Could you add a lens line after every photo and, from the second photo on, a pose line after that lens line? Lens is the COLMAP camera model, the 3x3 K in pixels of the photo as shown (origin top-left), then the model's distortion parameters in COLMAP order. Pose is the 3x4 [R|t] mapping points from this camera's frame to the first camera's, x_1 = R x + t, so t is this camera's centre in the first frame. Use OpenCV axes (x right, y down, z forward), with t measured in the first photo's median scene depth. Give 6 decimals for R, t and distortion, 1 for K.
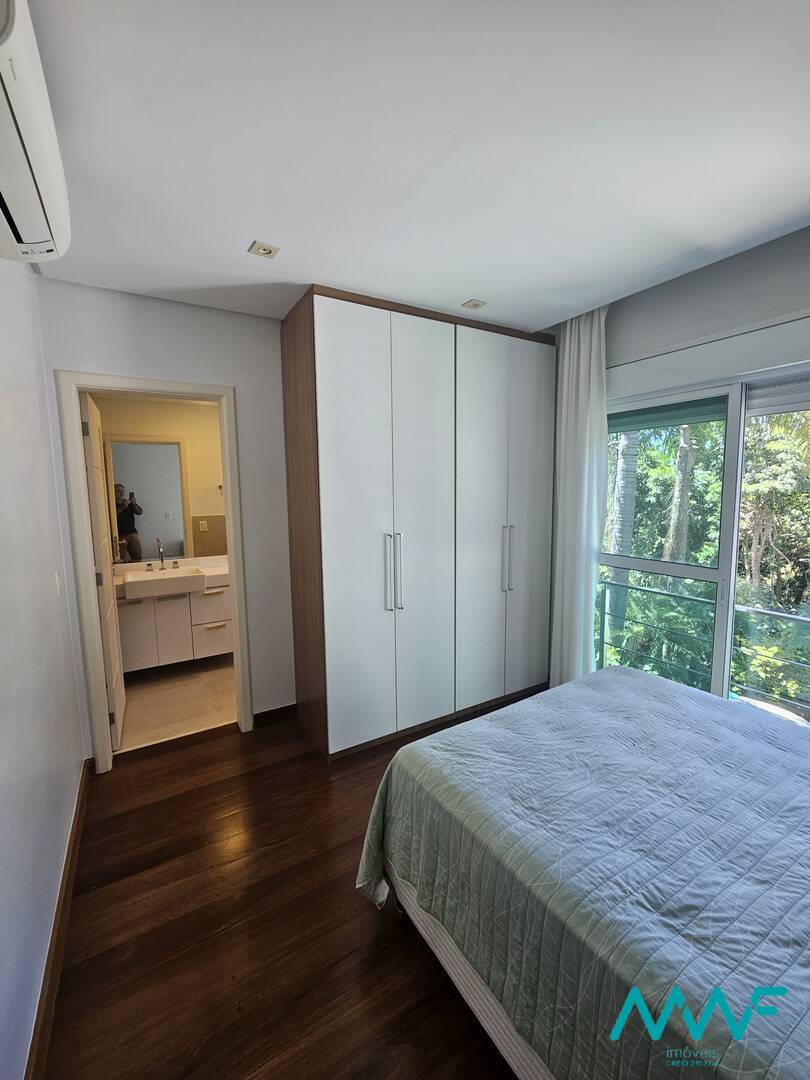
lens RADIAL K [[442.2, 0, 406.1], [0, 442.2, 537.9], [0, 0, 1]] dist [-0.001850, 0.001988]
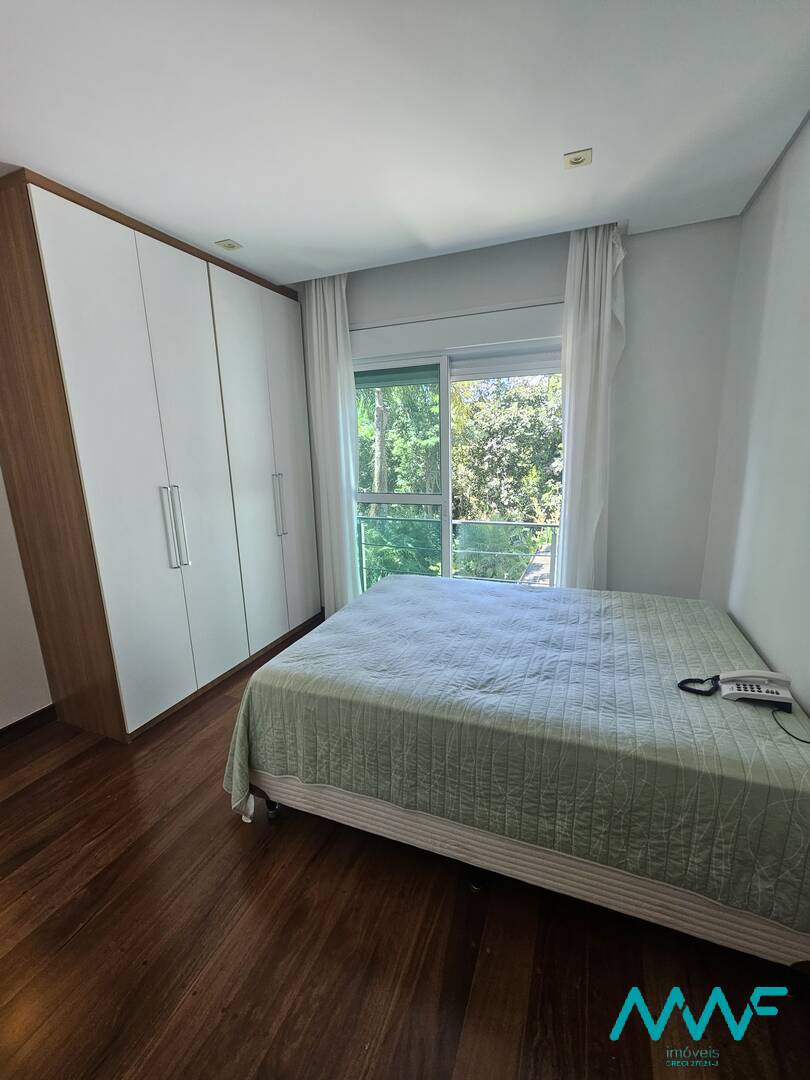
lens RADIAL K [[442.2, 0, 403.8], [0, 442.2, 537.5], [0, 0, 1]] dist [-0.001850, 0.001988]
pose [[0.807910, -0.135436, 0.573531, -0.183615], [0.084502, 0.989800, 0.114701, 0.033663], [-0.583215, -0.044203, 0.811114, -0.048238]]
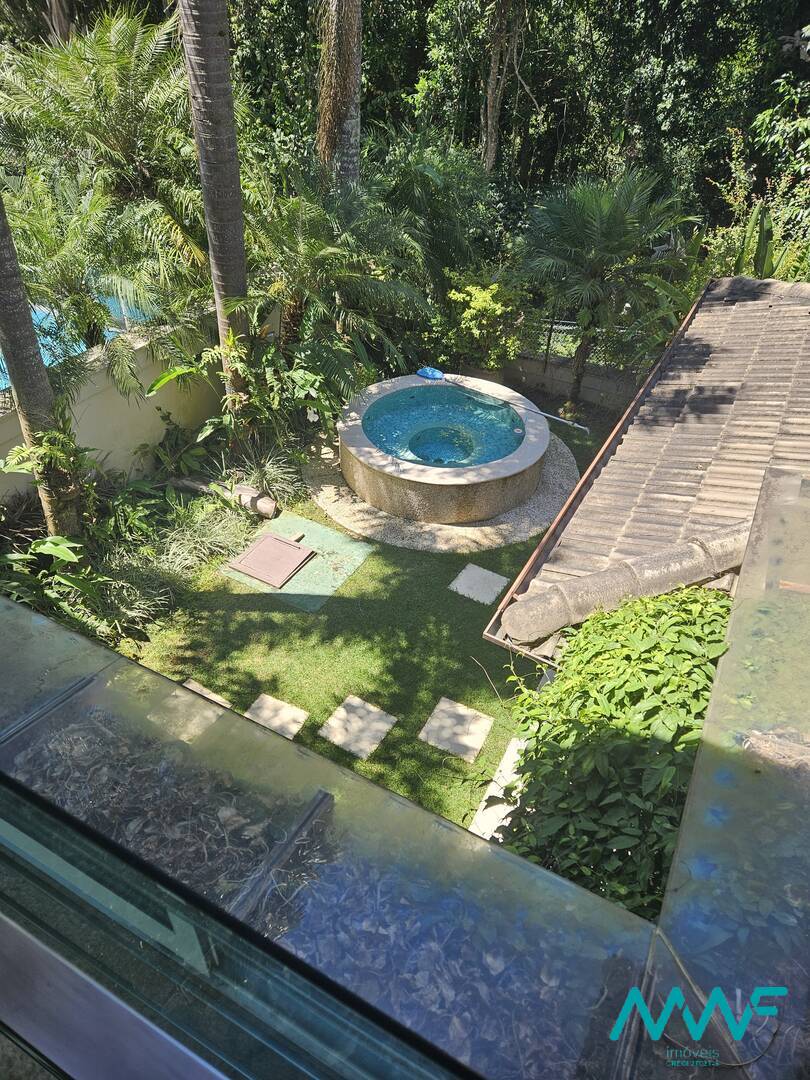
lens RADIAL K [[725.8, 0, 379.8], [0, 725.8, 538.9], [0, 0, 1]] dist [0.012660, -0.007796]
pose [[0.868907, -0.289948, 0.401162, 0.892111], [0.025208, 0.835338, 0.549159, -0.021982], [-0.494334, -0.467056, 0.733139, 0.862791]]
